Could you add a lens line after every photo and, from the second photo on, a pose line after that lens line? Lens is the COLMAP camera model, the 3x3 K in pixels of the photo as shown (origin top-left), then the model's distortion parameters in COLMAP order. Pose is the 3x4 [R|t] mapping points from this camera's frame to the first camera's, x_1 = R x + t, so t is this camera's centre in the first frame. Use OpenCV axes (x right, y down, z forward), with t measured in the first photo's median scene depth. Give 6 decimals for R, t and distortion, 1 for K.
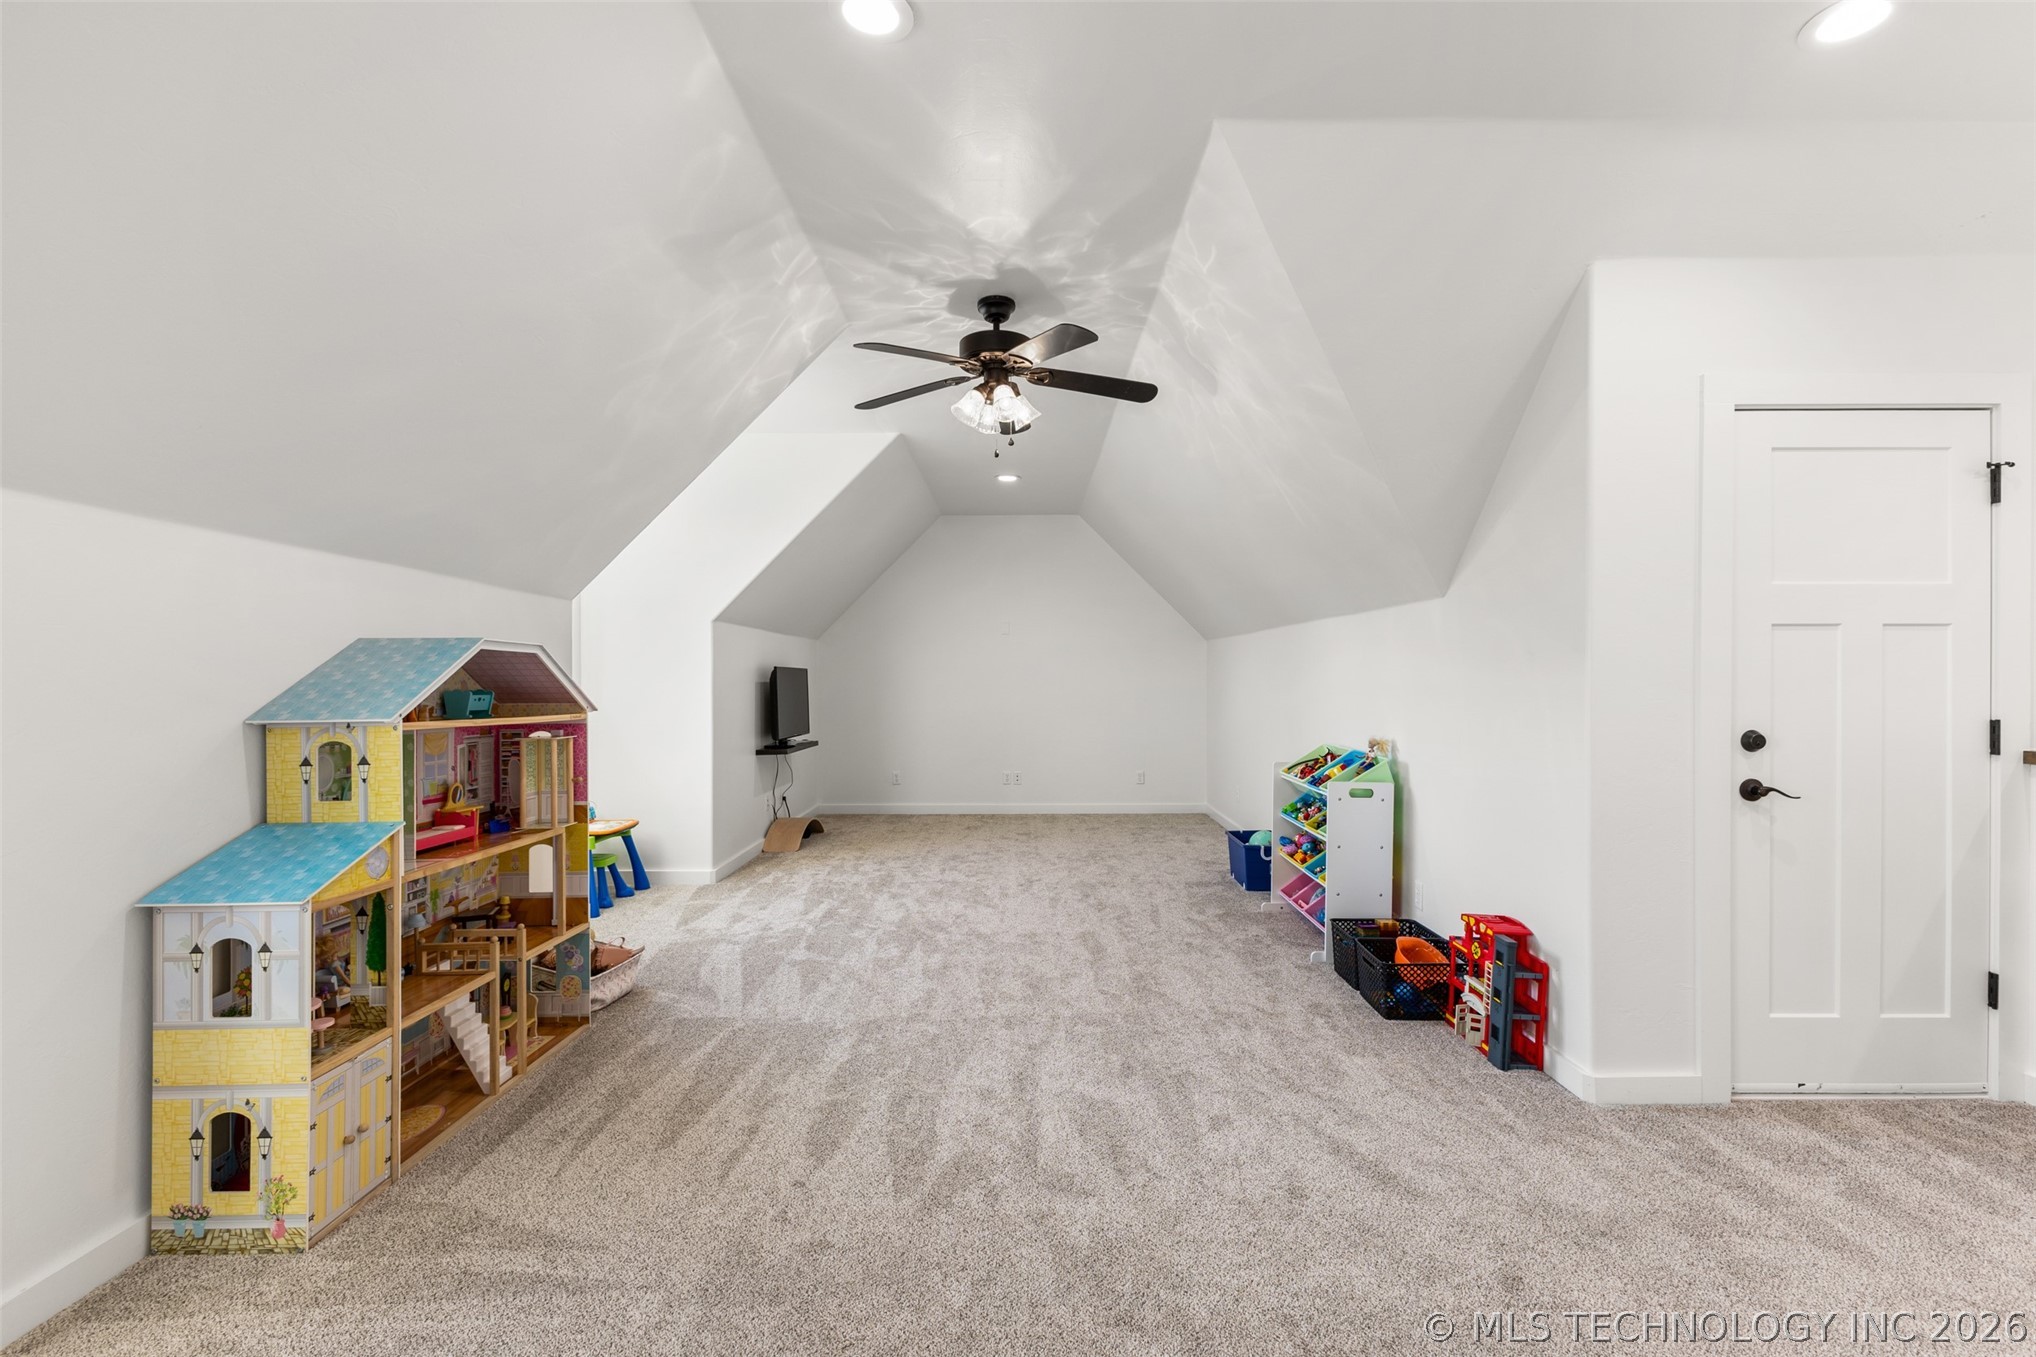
lens RADIAL K [[856.4, 0, 1027.2], [0, 856.4, 694.1], [0, 0, 1]] dist [0.001245, 0.000231]
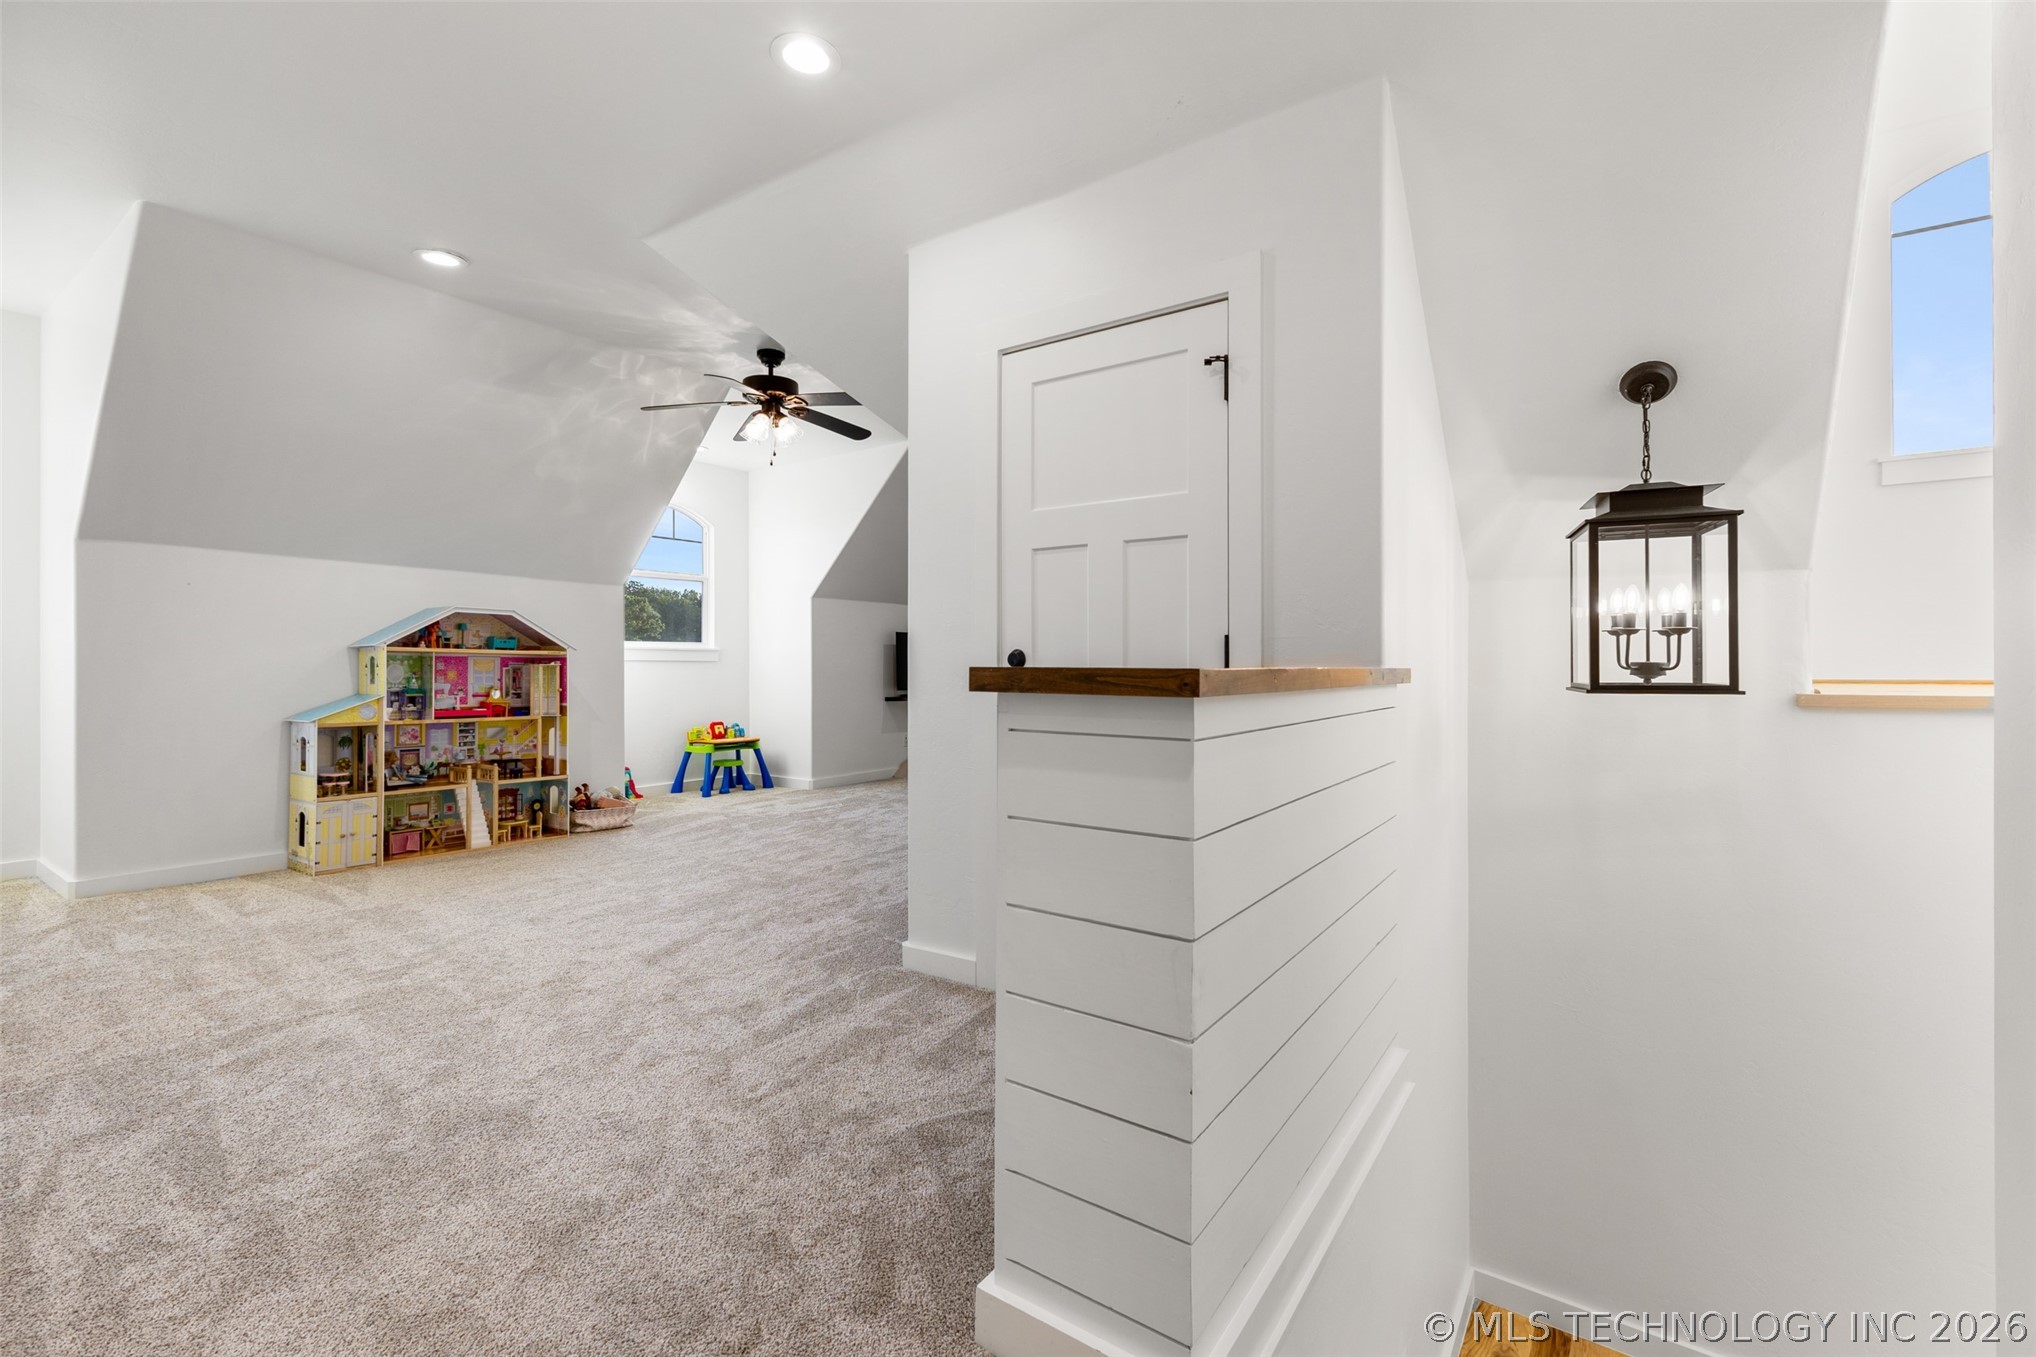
lens RADIAL K [[867.3, 0, 1018.0], [0, 867.3, 678.5], [0, 0, 1]] dist [0.025531, 0.000092]
pose [[0.821199, 0.011542, -0.570524, 1.314452], [-0.010349, 0.999932, 0.005334, 0.062942], [0.570547, 0.001524, 0.821263, 0.097082]]
